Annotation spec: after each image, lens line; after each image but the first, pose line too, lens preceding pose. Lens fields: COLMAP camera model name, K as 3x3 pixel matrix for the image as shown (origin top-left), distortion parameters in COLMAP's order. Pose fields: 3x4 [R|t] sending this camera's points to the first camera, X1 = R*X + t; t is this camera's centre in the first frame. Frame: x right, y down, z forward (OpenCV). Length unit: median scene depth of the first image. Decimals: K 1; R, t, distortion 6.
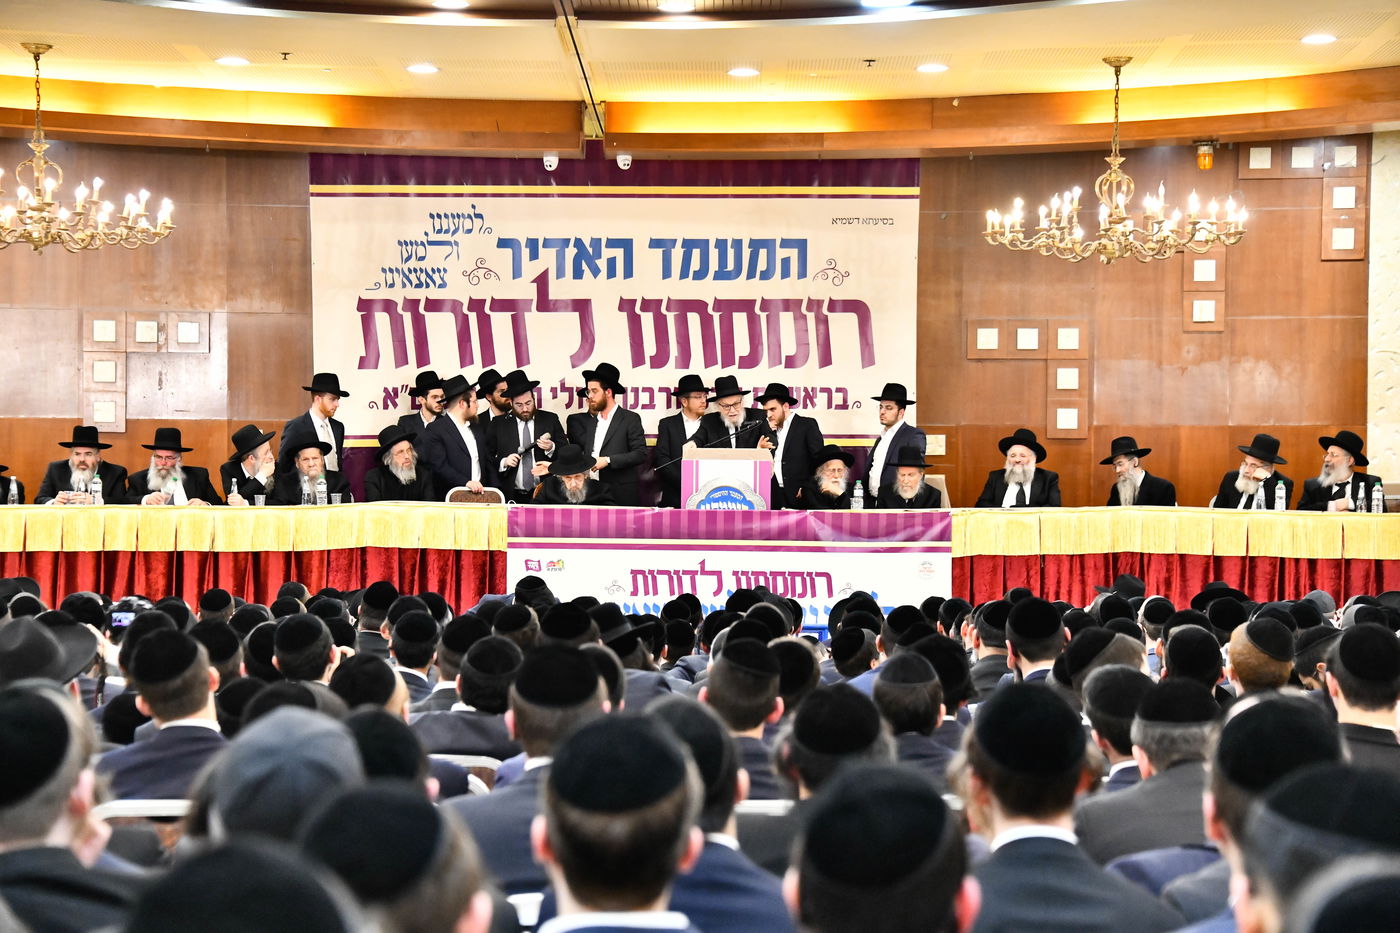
lens RADIAL K [[3920.0, 0, 706.4], [0, 3920.0, 494.0], [0, 0, 1]] dist [1.001899, 0.484434]
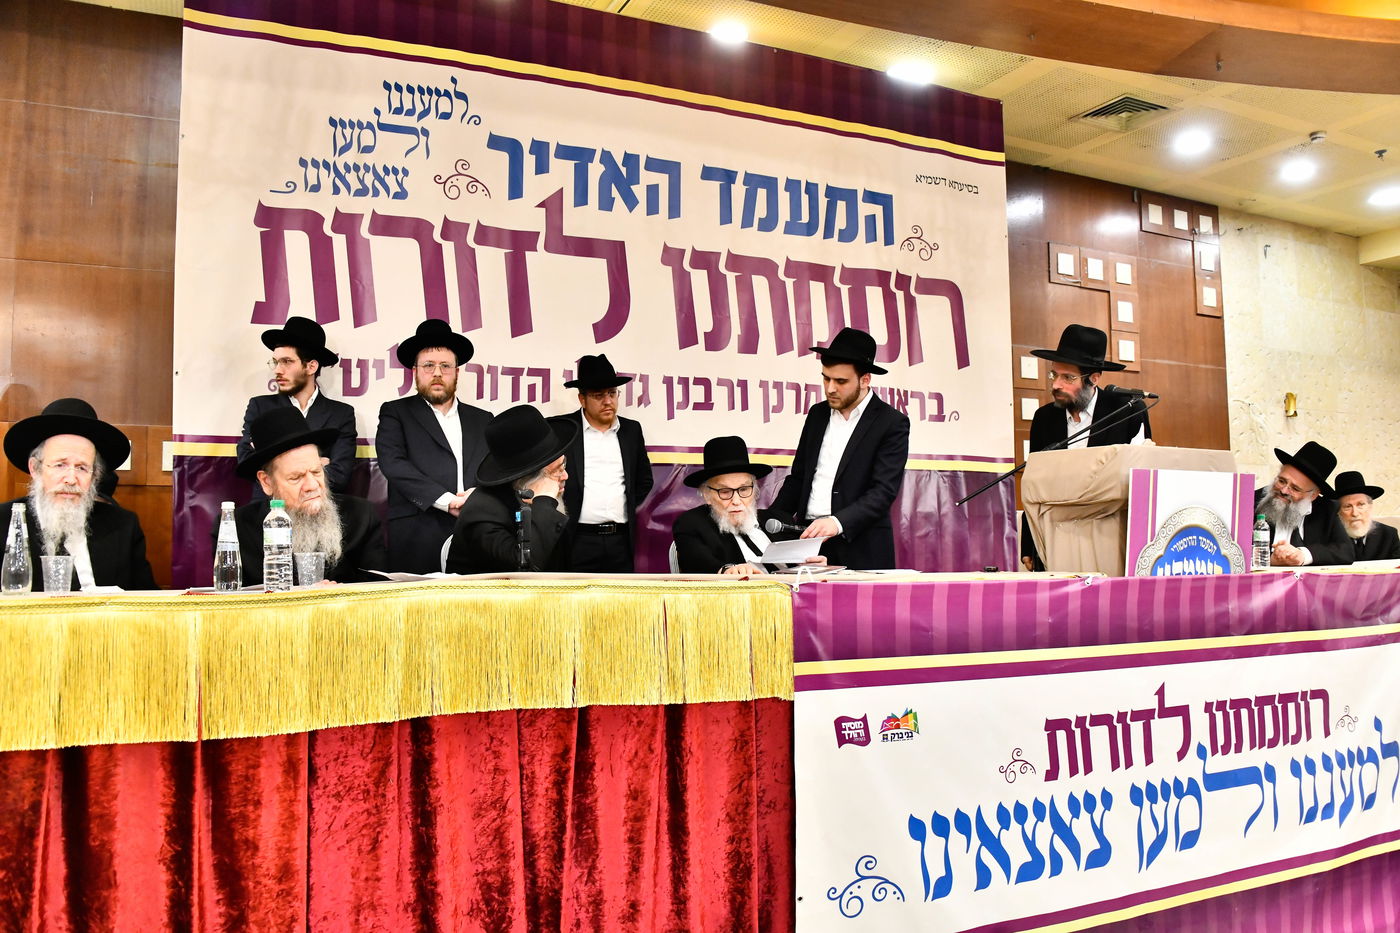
lens RADIAL K [[1095.6, 0, 702.5], [0, 1095.6, 477.8], [0, 0, 1]] dist [-0.133225, 0.046092]
pose [[0.901064, 0.015515, 0.433407, -0.096239], [0.001789, 0.999218, -0.039490, -0.002631], [-0.433681, 0.036359, 0.900332, 0.832475]]
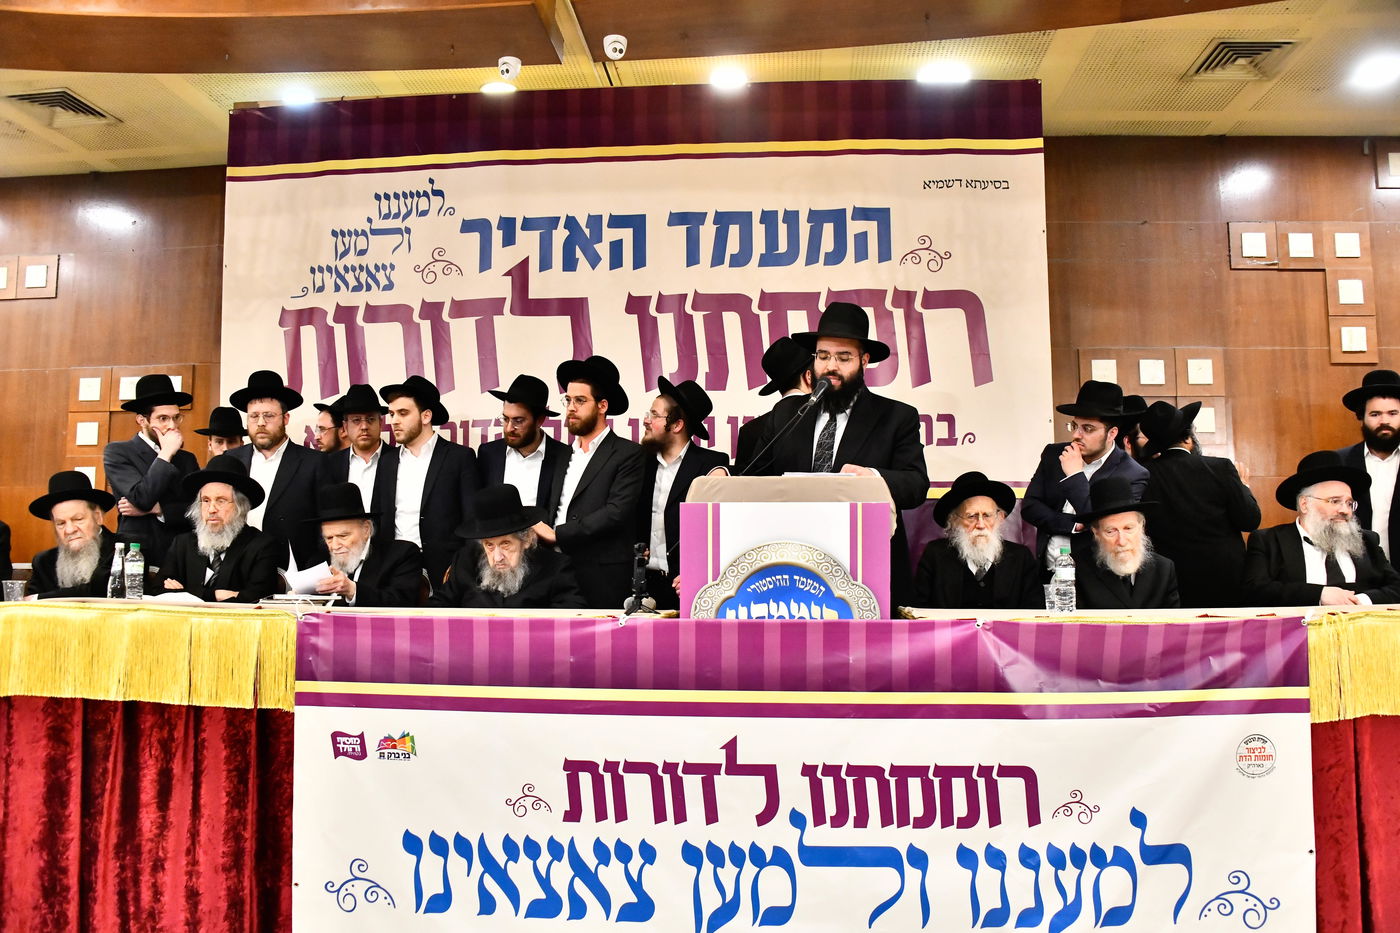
lens RADIAL K [[1102.0, 0, 704.5], [0, 1102.0, 490.5], [0, 0, 1]] dist [-0.144768, 0.070873]
pose [[0.998170, -0.012012, -0.059267, 0.003197], [0.008561, 0.998272, -0.058141, -0.002872], [0.059863, 0.057527, 0.996548, 0.806552]]
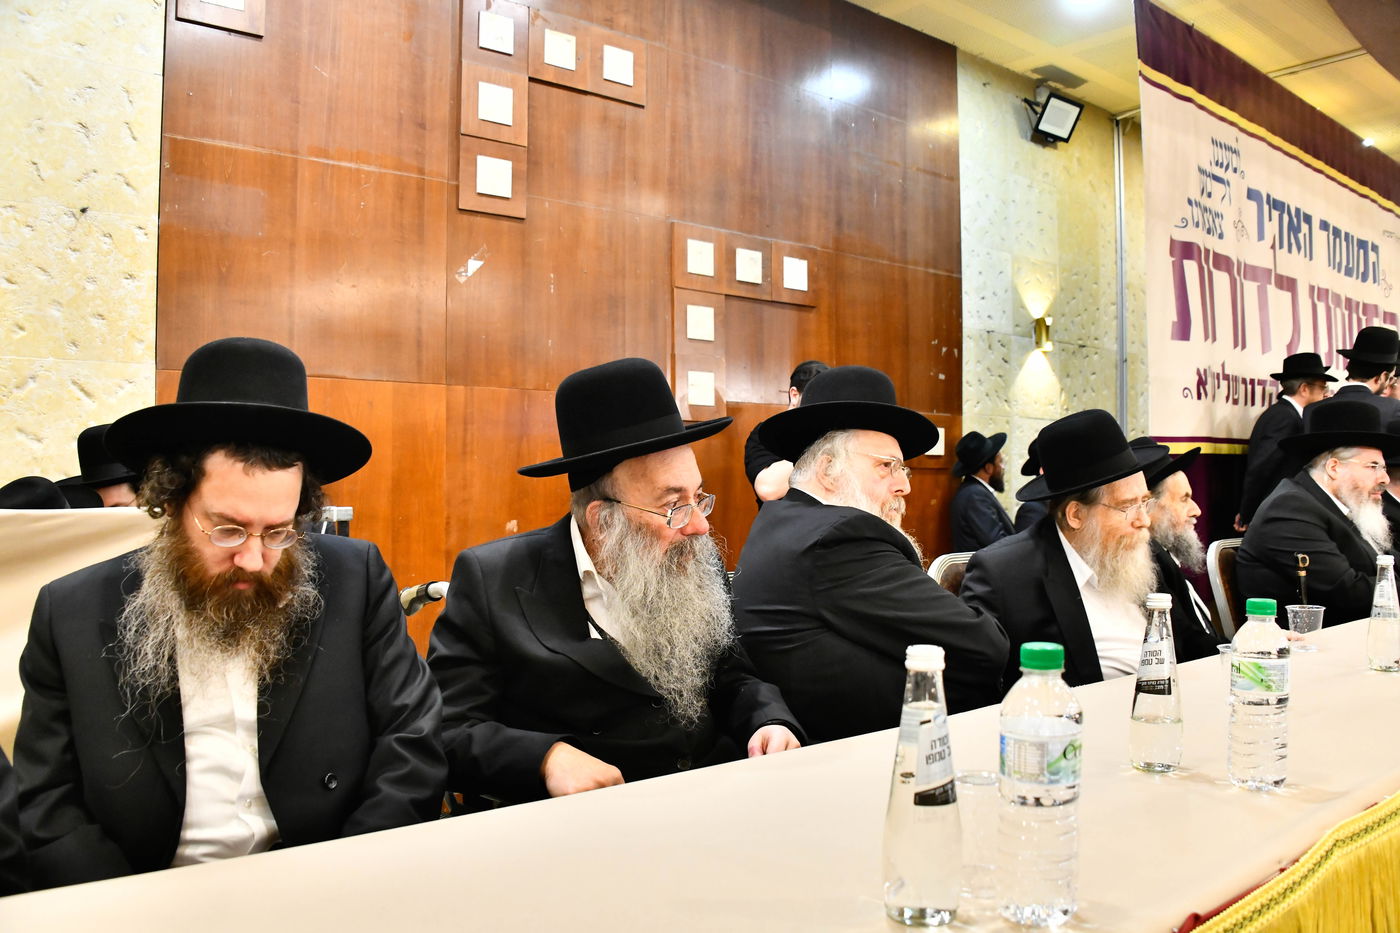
lens RADIAL K [[1095.6, 0, 702.5], [0, 1095.6, 477.8], [0, 0, 1]] dist [-0.133225, 0.046092]
pose [[0.770315, -0.004267, 0.637650, -0.268998], [-0.008630, 0.999816, 0.017116, -0.010040], [-0.637606, -0.018687, 0.770136, 0.909336]]
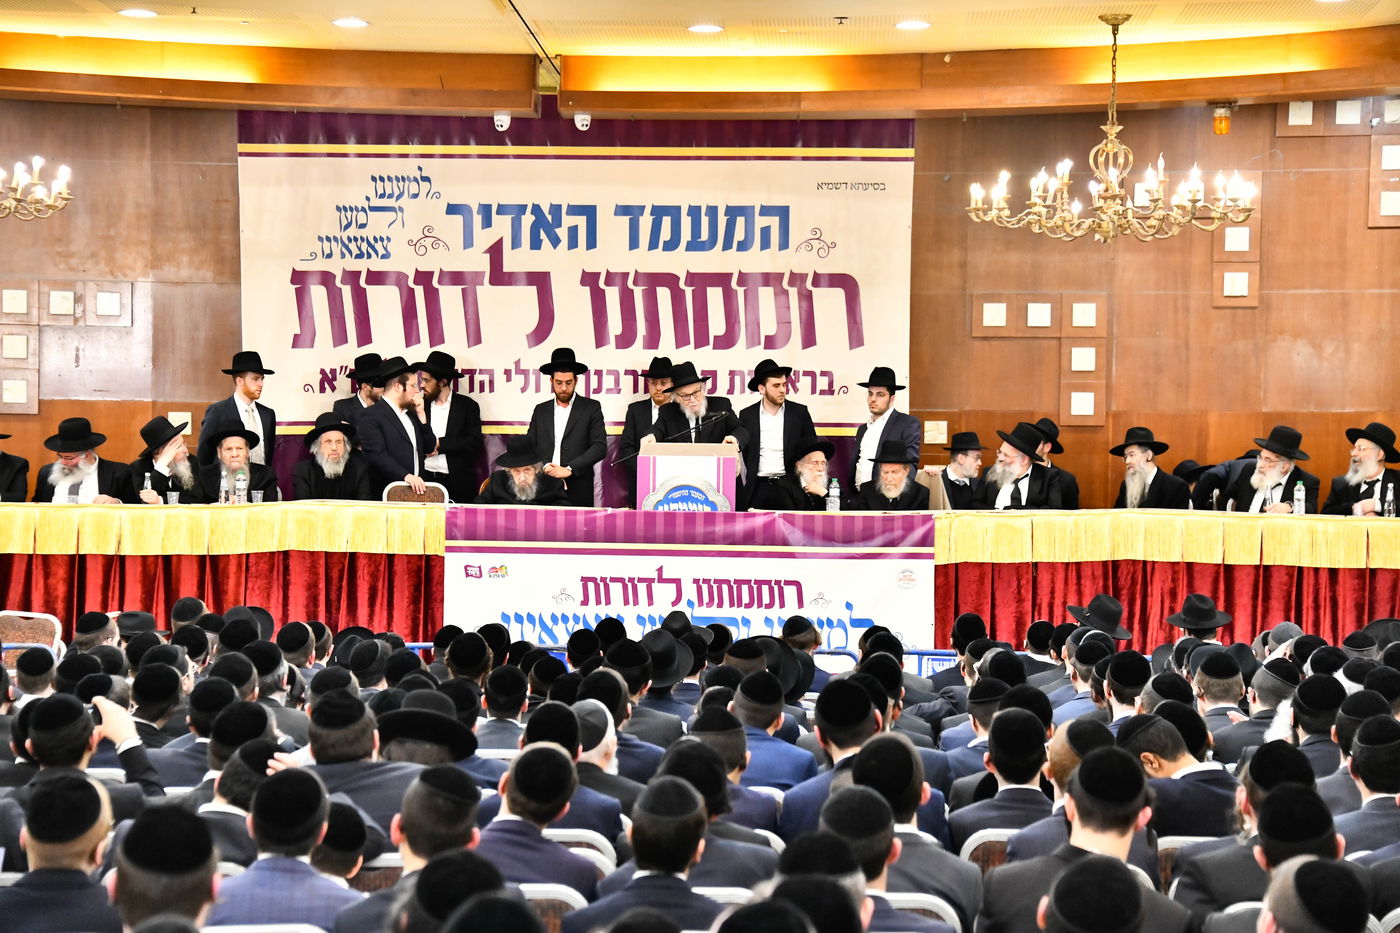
lens RADIAL K [[4455.4, 0, 704.7], [0, 4455.4, 494.5], [0, 0, 1]] dist [1.229403, 1.457683]
pose [[0.999677, 0.004187, -0.025063, 0.032184], [-0.003794, 0.999869, 0.015704, -0.014690], [0.025125, -0.015603, 0.999563, -0.027938]]
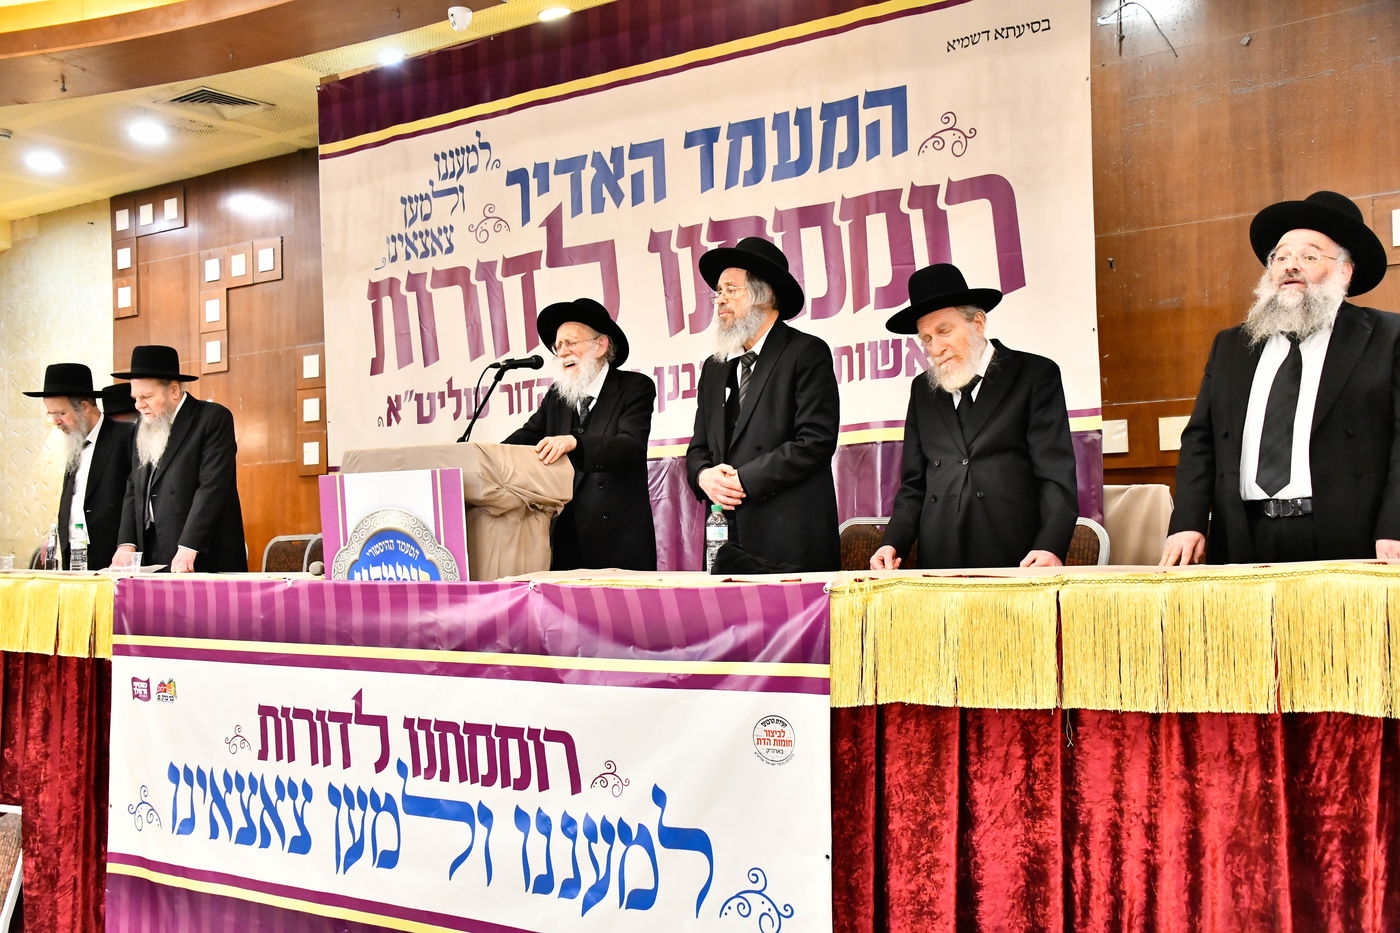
lens RADIAL K [[1455.8, 0, 700.5], [0, 1455.8, 483.7], [0, 0, 1]] dist [0.004444, 0.123988]
pose [[0.825951, -0.043550, -0.562057, 0.118771], [0.034337, 0.999047, -0.026950, -0.001410], [0.562695, 0.002960, 0.826659, 0.806725]]
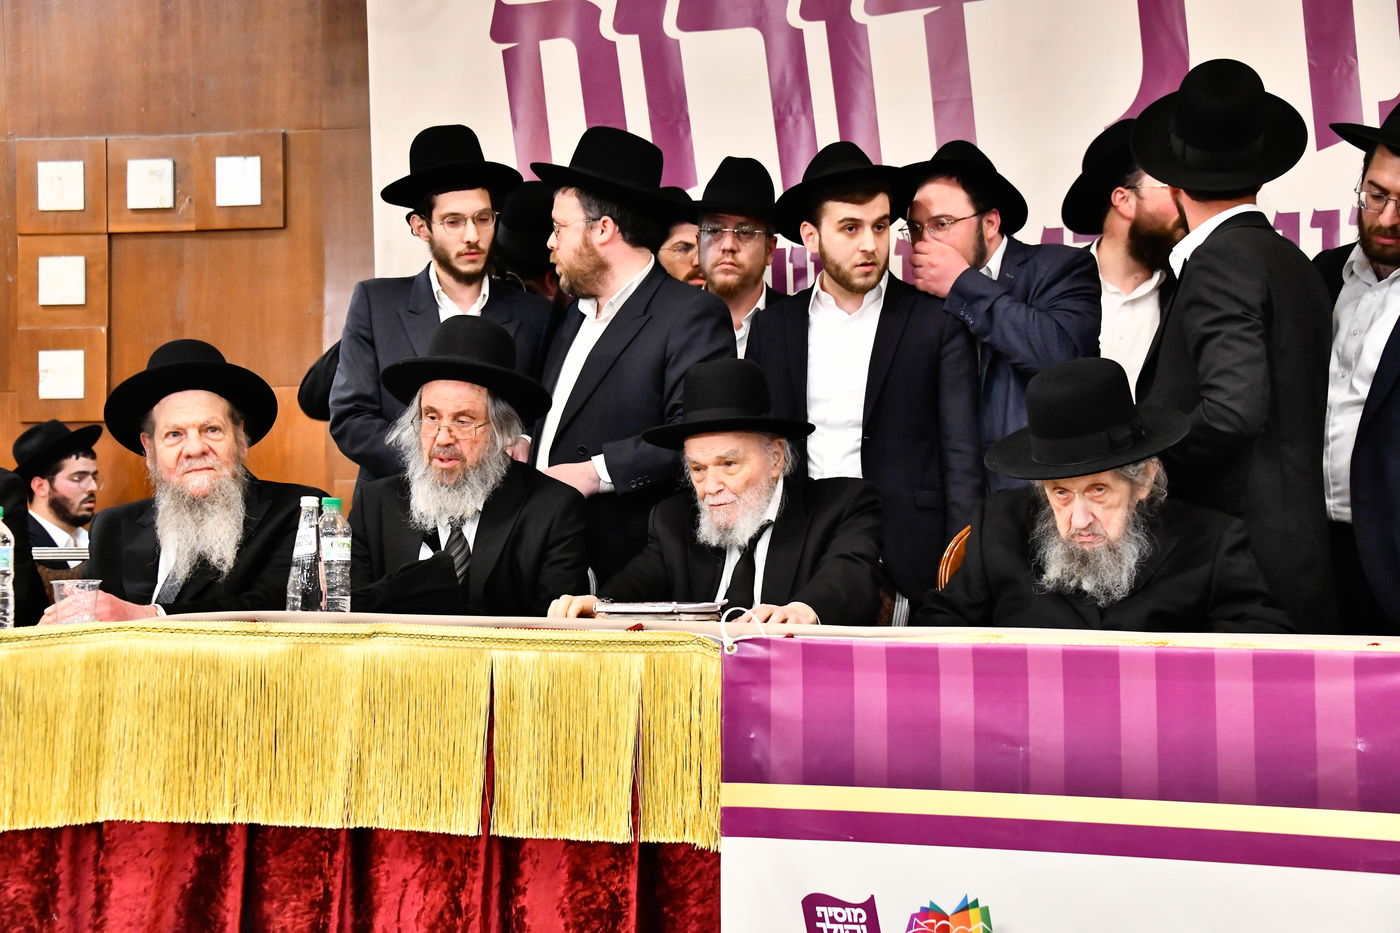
lens RADIAL K [[2308.2, 0, 705.6], [0, 2308.2, 495.1], [0, 0, 1]] dist [0.325011, 0.211204]
pose [[0.964765, -0.016805, -0.262576, -0.016983], [0.012443, 0.999756, -0.018263, -0.001986], [0.262819, 0.014353, 0.964738, 0.806894]]
